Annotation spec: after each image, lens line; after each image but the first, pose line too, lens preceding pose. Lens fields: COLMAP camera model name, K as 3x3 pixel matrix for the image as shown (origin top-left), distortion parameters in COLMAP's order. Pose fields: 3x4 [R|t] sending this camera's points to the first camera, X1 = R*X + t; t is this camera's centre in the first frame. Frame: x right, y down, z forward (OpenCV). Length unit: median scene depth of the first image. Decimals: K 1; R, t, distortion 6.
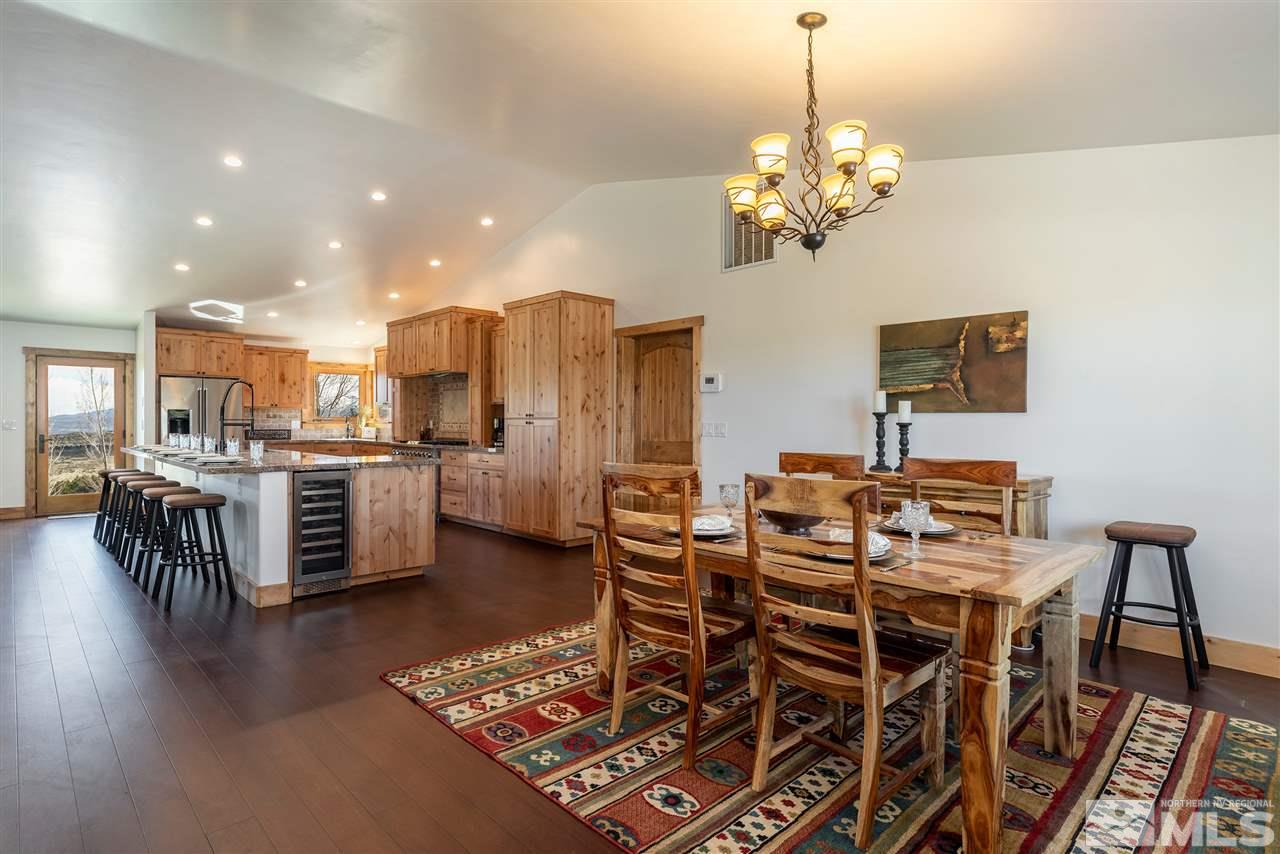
lens RADIAL K [[650.6, 0, 643.7], [0, 650.6, 422.8], [0, 0, 1]] dist [-0.001236, -0.000082]
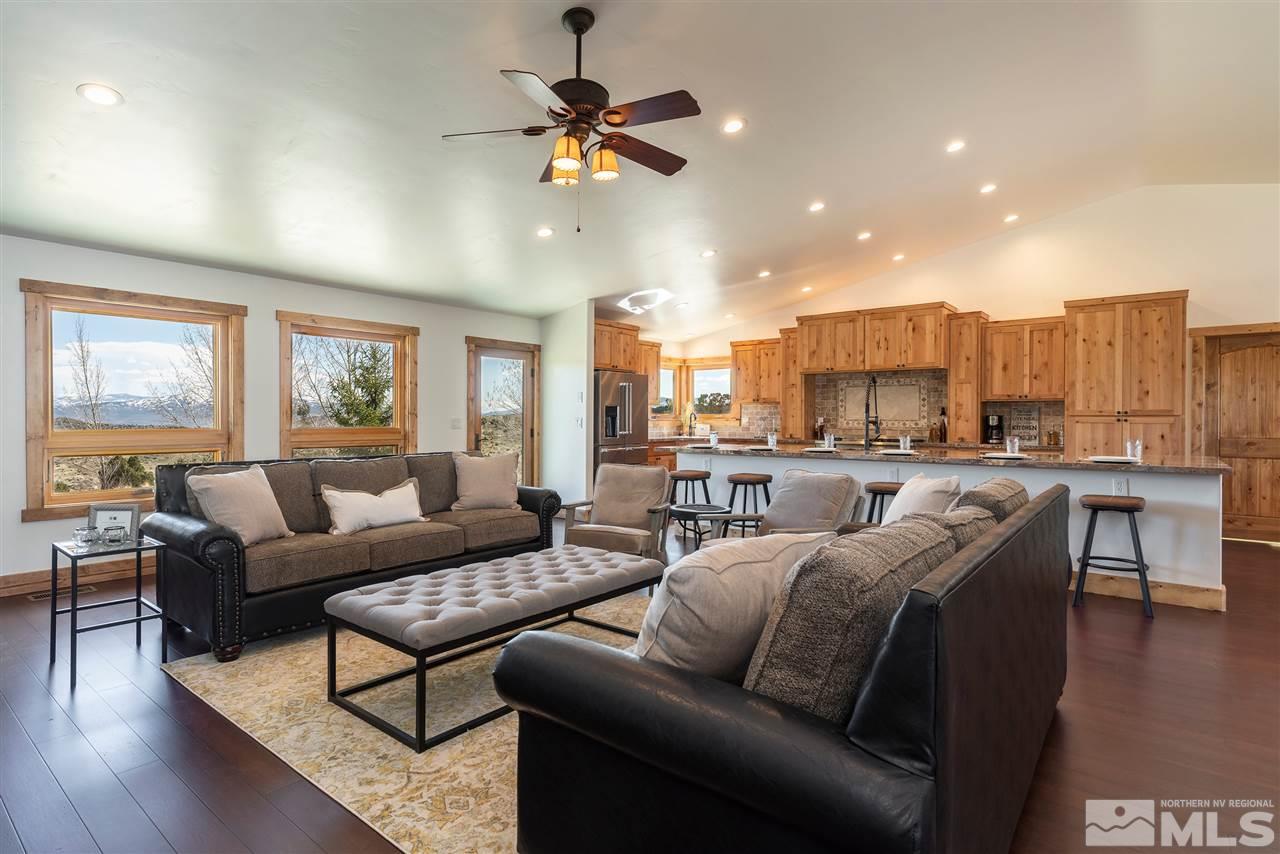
lens RADIAL K [[650.6, 0, 643.7], [0, 650.6, 422.8], [0, 0, 1]] dist [-0.001236, -0.000082]
pose [[0.991176, -0.002338, 0.132534, -0.765895], [0.001365, 0.999971, 0.007431, -0.003278], [-0.132548, -0.007185, 0.991151, 0.071480]]
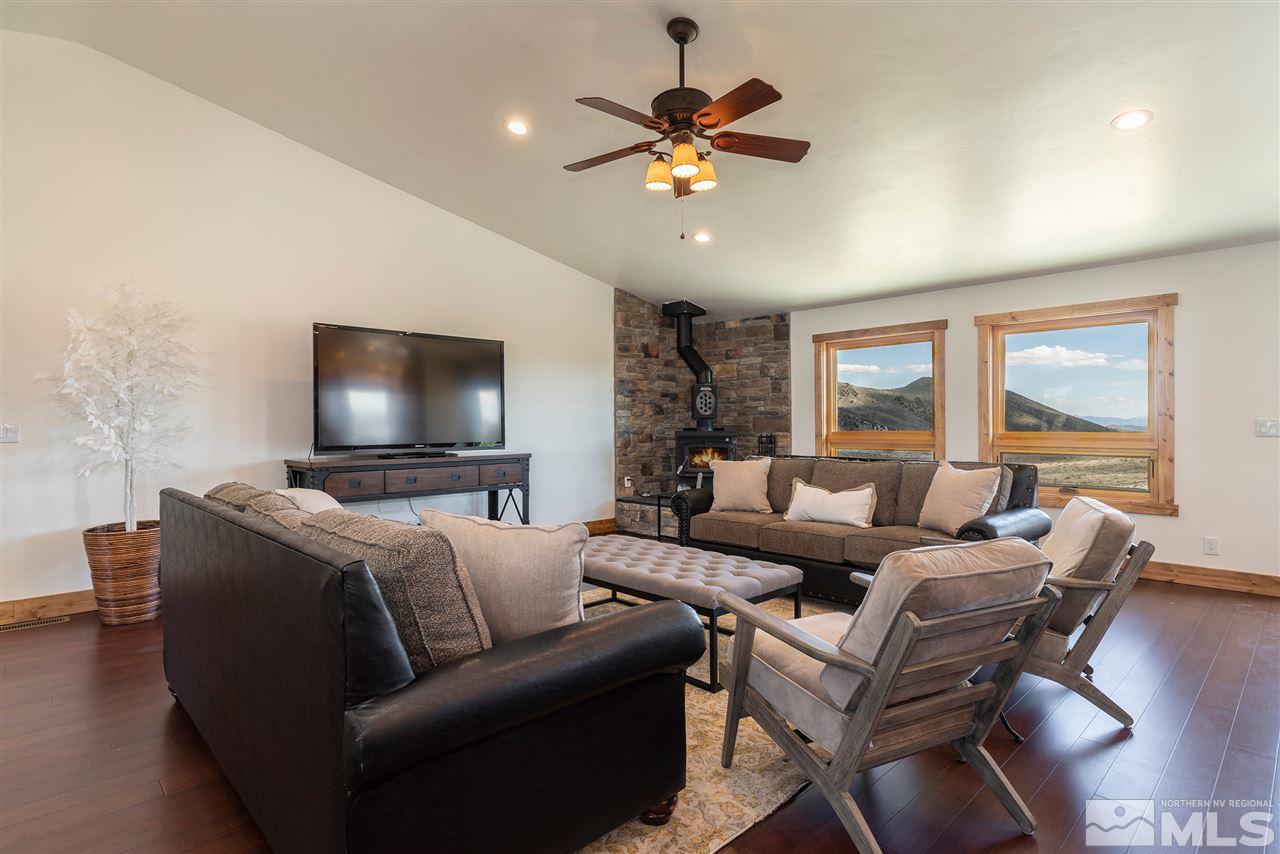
lens RADIAL K [[650.6, 0, 643.7], [0, 650.6, 422.8], [0, 0, 1]] dist [-0.001236, -0.000082]
pose [[-0.000707, -0.003313, -0.999994, -0.376007], [0.001743, 0.999993, -0.003314, -0.000837], [0.999998, -0.001746, -0.000702, 0.423809]]
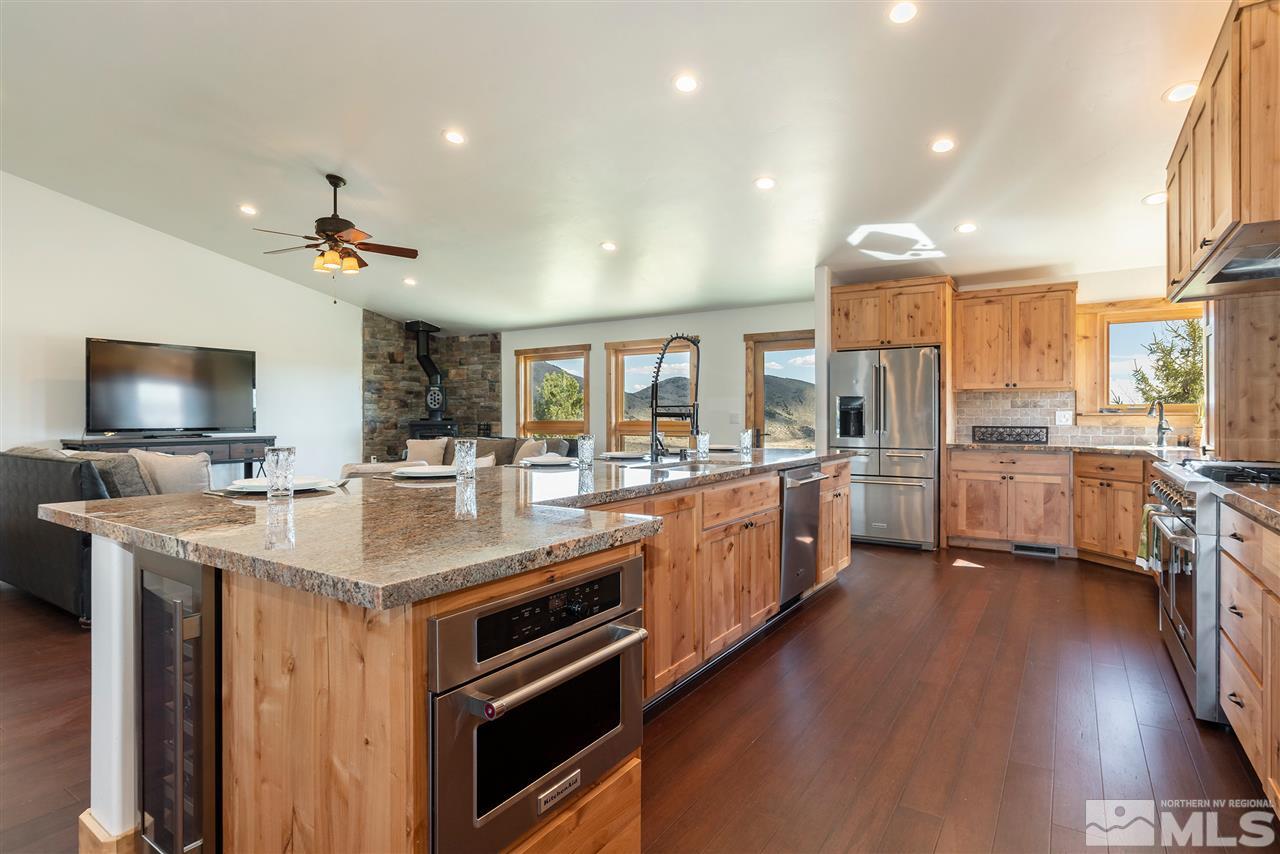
lens RADIAL K [[652.9, 0, 636.0], [0, 652.9, 415.2], [0, 0, 1]] dist [0.003886, 0.002130]
pose [[0.208484, -0.005943, -0.978008, -0.064703], [-0.001425, 0.999979, -0.006380, 0.004677], [0.978025, 0.002724, 0.208471, 0.601642]]
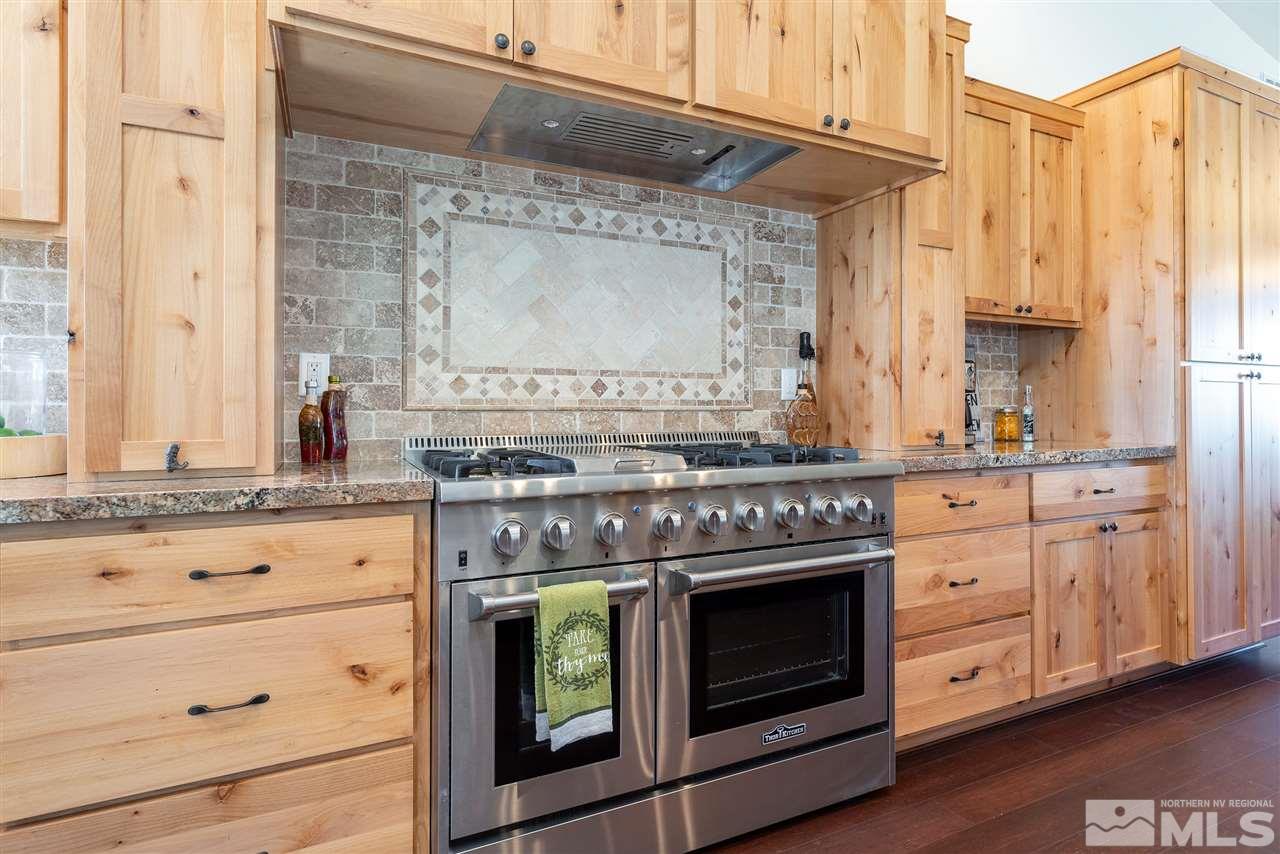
lens RADIAL K [[650.6, 0, 643.7], [0, 650.6, 422.8], [0, 0, 1]] dist [-0.001236, -0.000082]
pose [[0.325881, -0.029047, 0.944965, -0.506689], [-0.001078, 0.999516, 0.031096, 0.012095], [-0.945410, -0.011152, 0.325692, 0.907381]]
